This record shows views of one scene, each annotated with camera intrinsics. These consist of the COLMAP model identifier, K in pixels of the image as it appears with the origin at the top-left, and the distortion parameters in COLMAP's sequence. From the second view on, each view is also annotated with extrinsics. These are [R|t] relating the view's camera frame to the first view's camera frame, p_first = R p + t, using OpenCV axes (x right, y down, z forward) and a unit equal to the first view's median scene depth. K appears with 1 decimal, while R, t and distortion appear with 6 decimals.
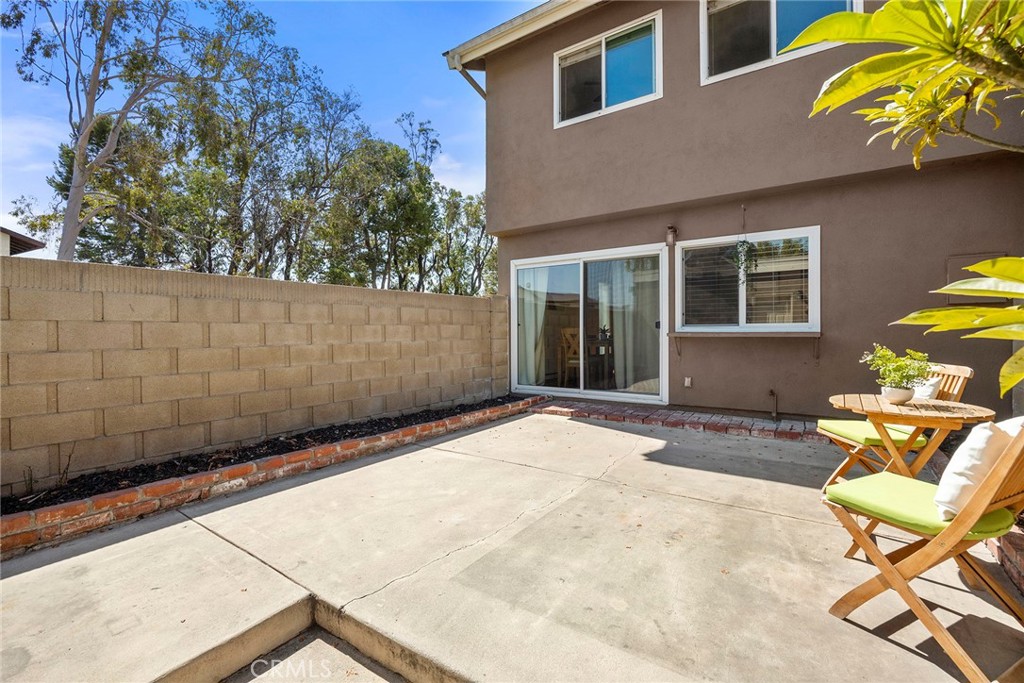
lens RADIAL K [[444.3, 0, 512.0], [0, 444.3, 341.5], [0, 0, 1]] dist [-0.017258, 0.000184]
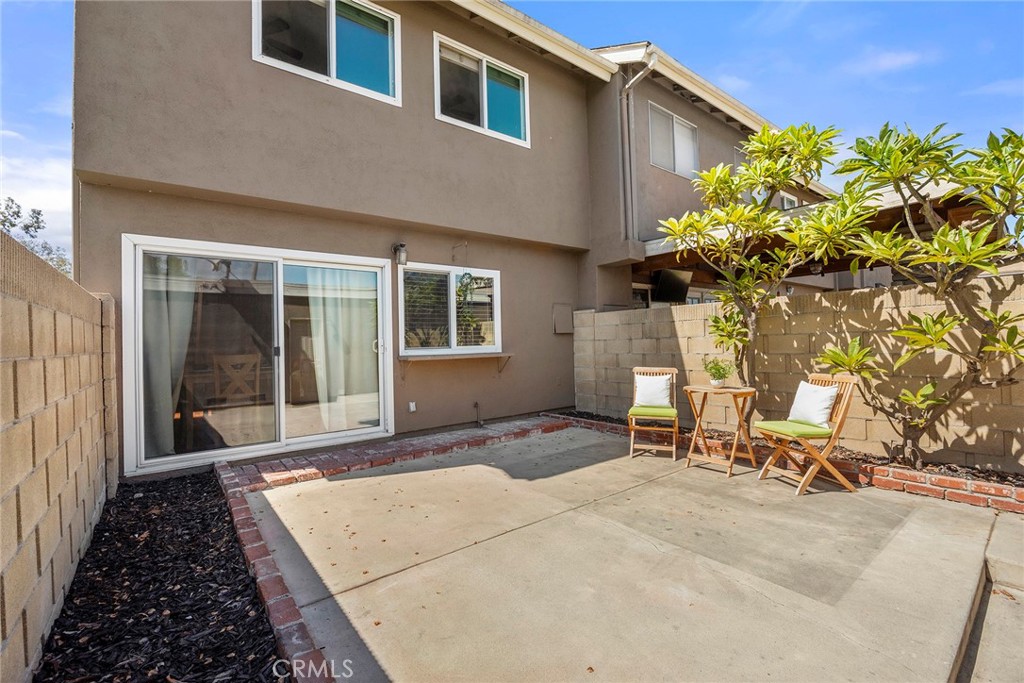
lens RADIAL K [[444.3, 0, 512.0], [0, 444.3, 341.5], [0, 0, 1]] dist [-0.017258, 0.000184]
pose [[0.296779, 0.003205, 0.954941, -0.861424], [0.043669, 0.998903, -0.016924, -0.047167], [-0.953947, 0.046724, 0.296313, 0.912841]]
